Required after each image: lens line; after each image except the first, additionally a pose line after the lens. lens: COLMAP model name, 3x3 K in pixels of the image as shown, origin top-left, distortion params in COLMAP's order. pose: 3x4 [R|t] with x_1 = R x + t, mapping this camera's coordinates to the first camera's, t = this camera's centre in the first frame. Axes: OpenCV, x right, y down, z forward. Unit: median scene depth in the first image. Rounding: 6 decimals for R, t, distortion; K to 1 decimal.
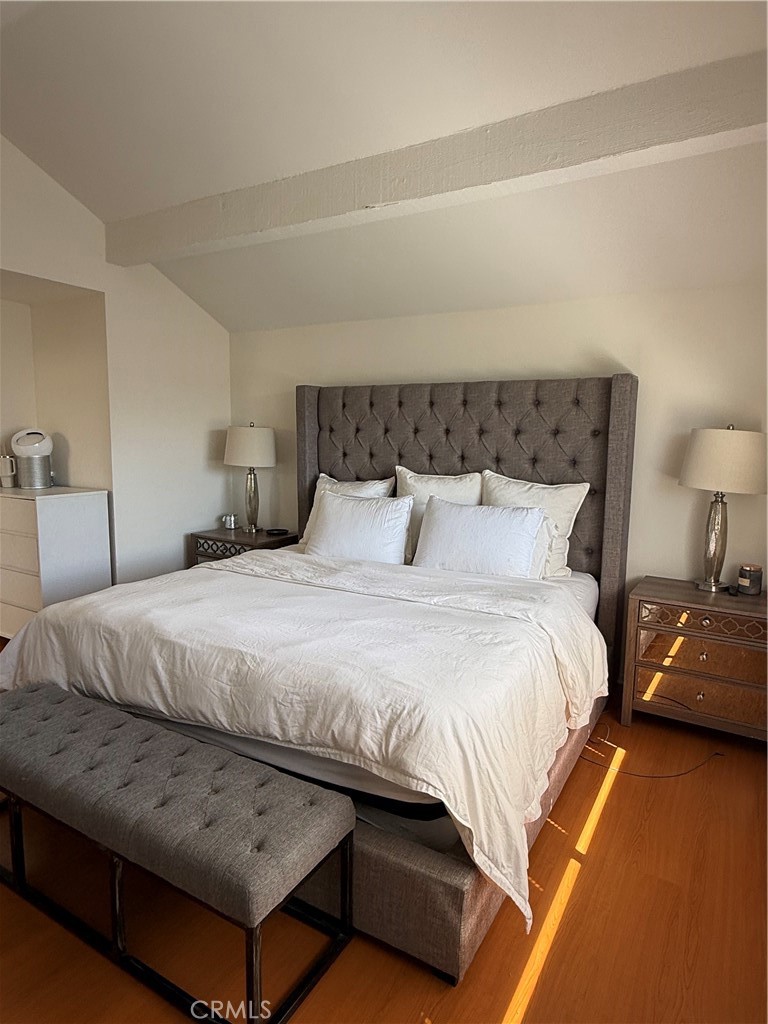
lens RADIAL K [[613.0, 0, 382.3], [0, 613.0, 504.7], [0, 0, 1]] dist [0.003234, 0.000166]
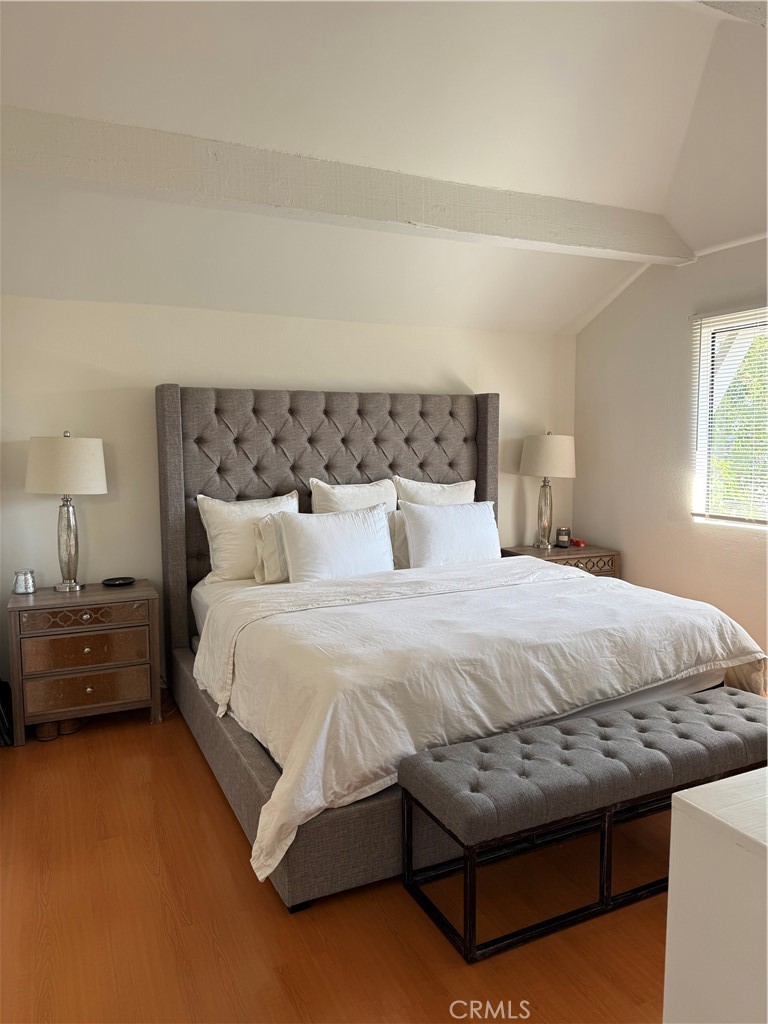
lens RADIAL K [[714.6, 0, 388.1], [0, 714.6, 514.5], [0, 0, 1]] dist [0.099162, -0.127271]
pose [[0.547964, -0.099619, 0.830549, -0.951549], [0.114252, 0.992492, 0.043664, -0.048662], [-0.828663, 0.070965, 0.555232, 0.344350]]
